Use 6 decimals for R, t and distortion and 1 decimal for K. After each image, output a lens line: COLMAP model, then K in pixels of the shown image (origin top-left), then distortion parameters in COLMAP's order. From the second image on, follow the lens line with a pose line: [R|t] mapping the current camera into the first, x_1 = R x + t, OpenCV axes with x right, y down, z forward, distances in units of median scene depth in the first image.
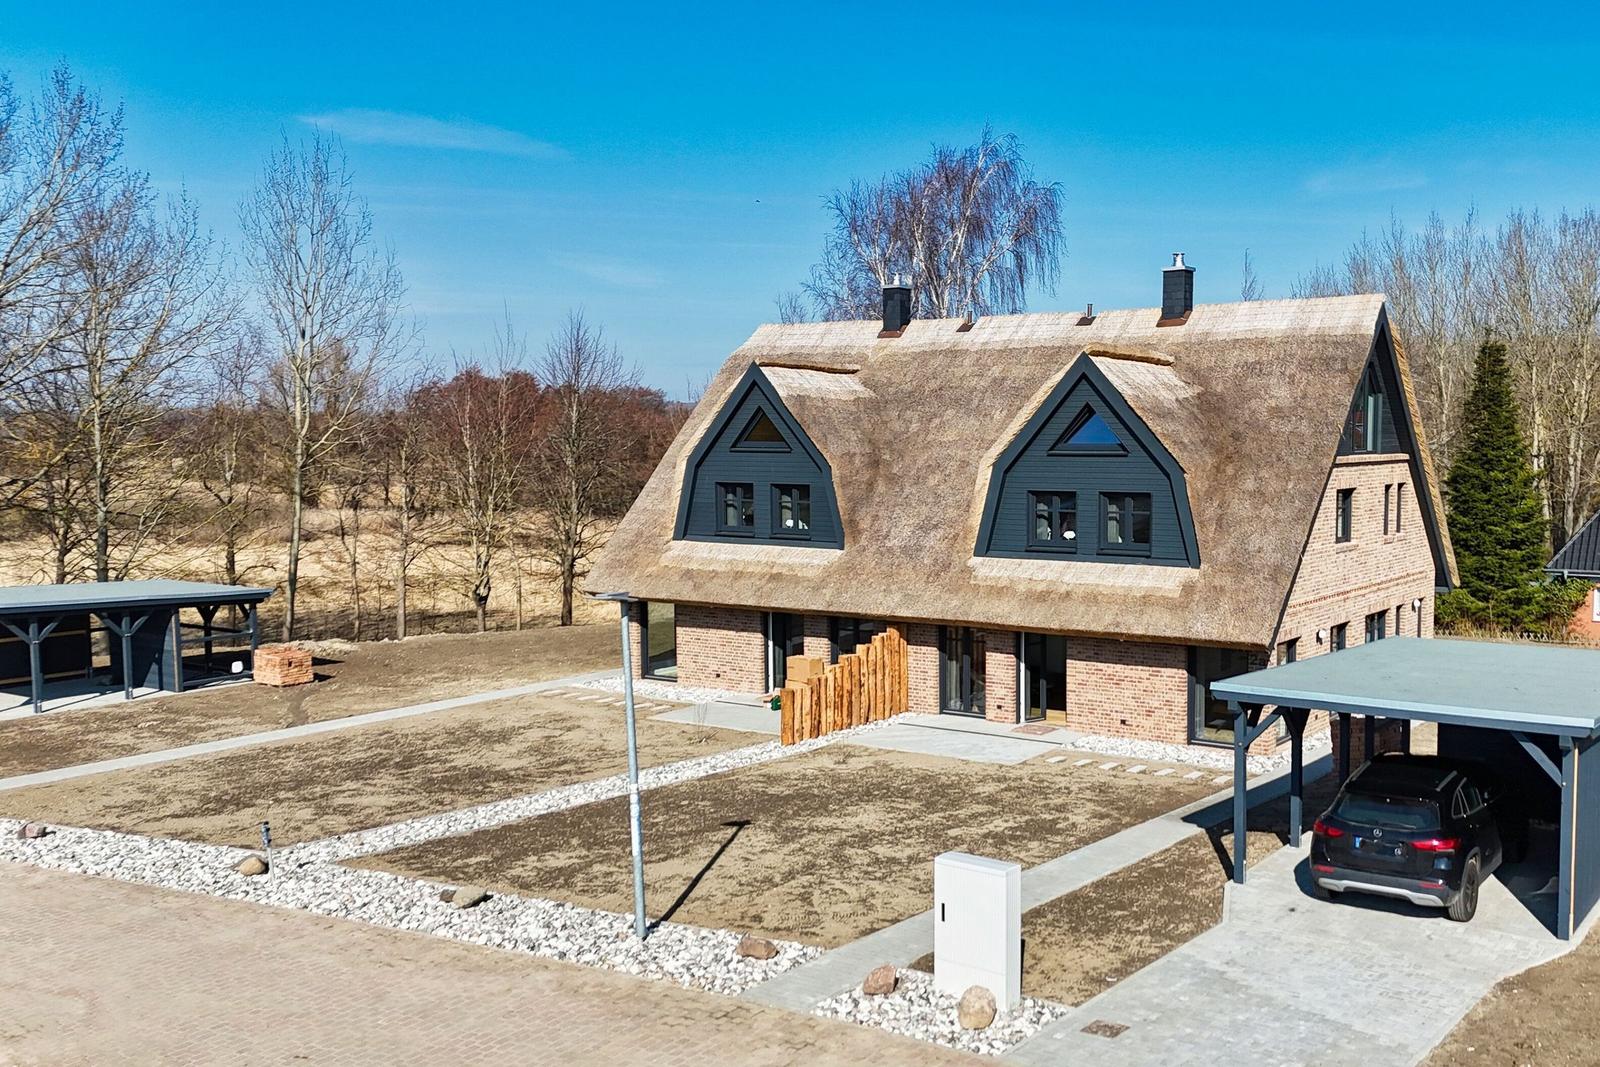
lens RADIAL K [[1450.7, 0, 1006.5], [0, 1450.7, 571.8], [0, 0, 1]] dist [0.158533, -0.224408]
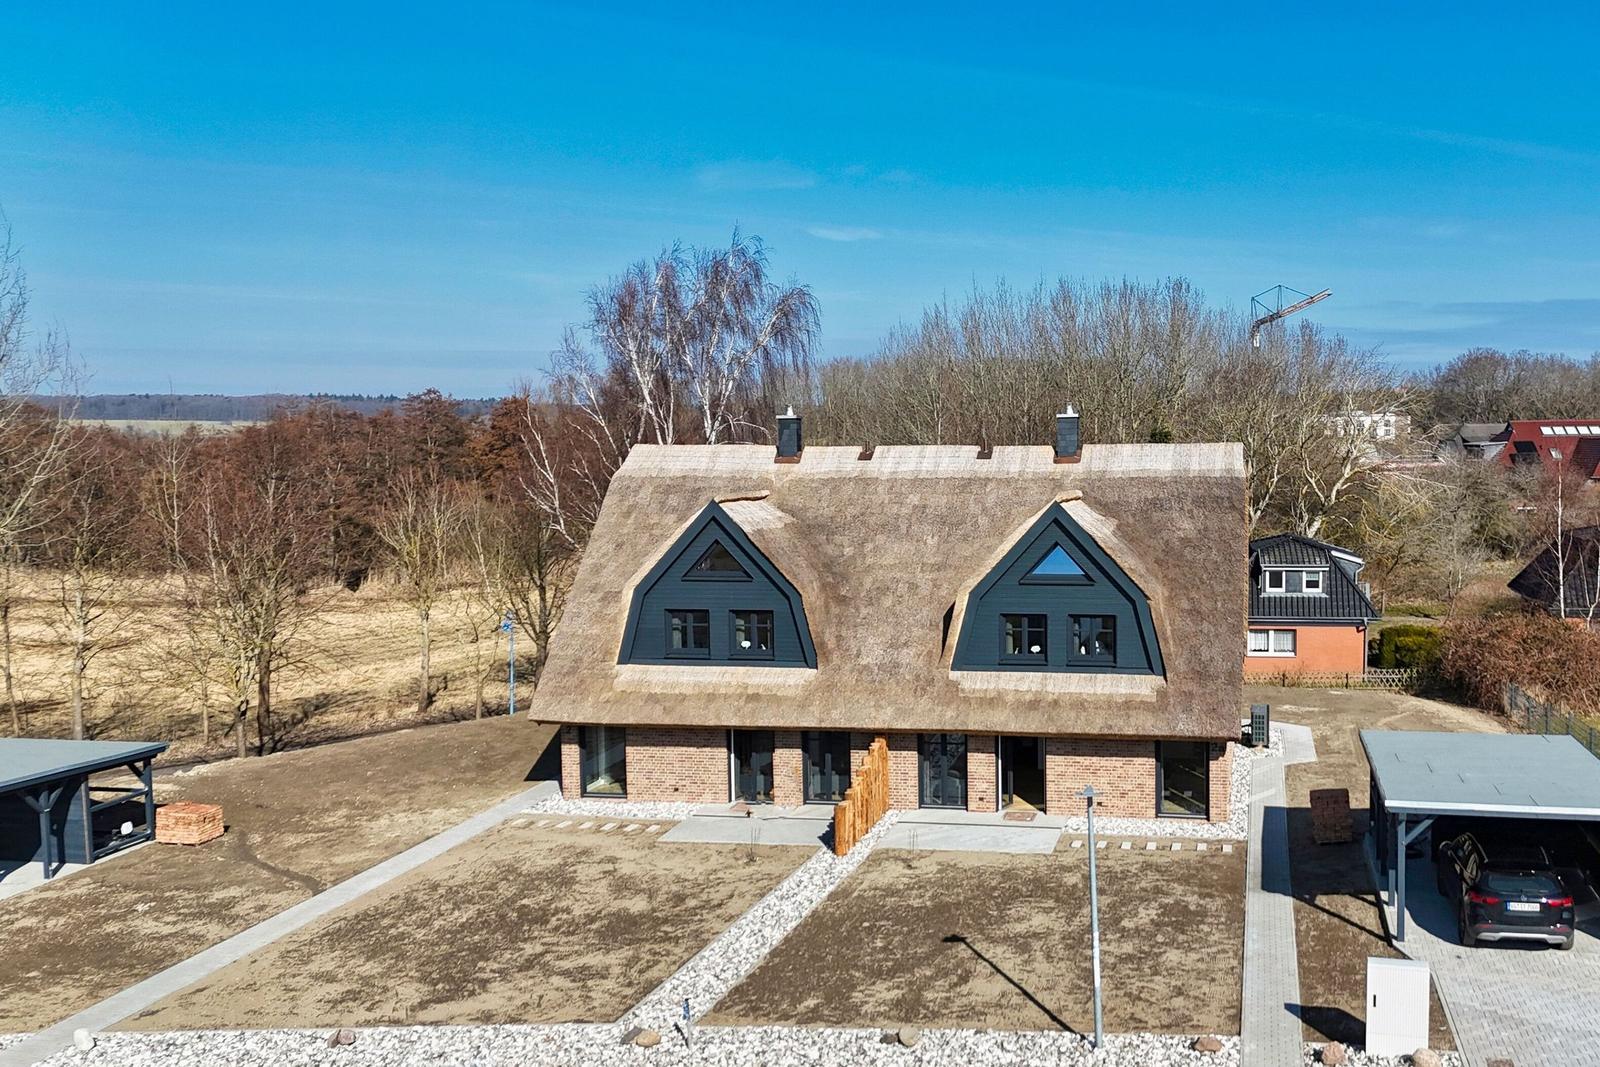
lens RADIAL K [[1450.7, 0, 1006.5], [0, 1450.7, 571.8], [0, 0, 1]] dist [0.158533, -0.224408]
pose [[0.928446, -0.042973, 0.368972, -0.418192], [0.042625, 0.999050, 0.009100, -0.101382], [-0.369012, 0.007279, 0.929396, -0.101322]]
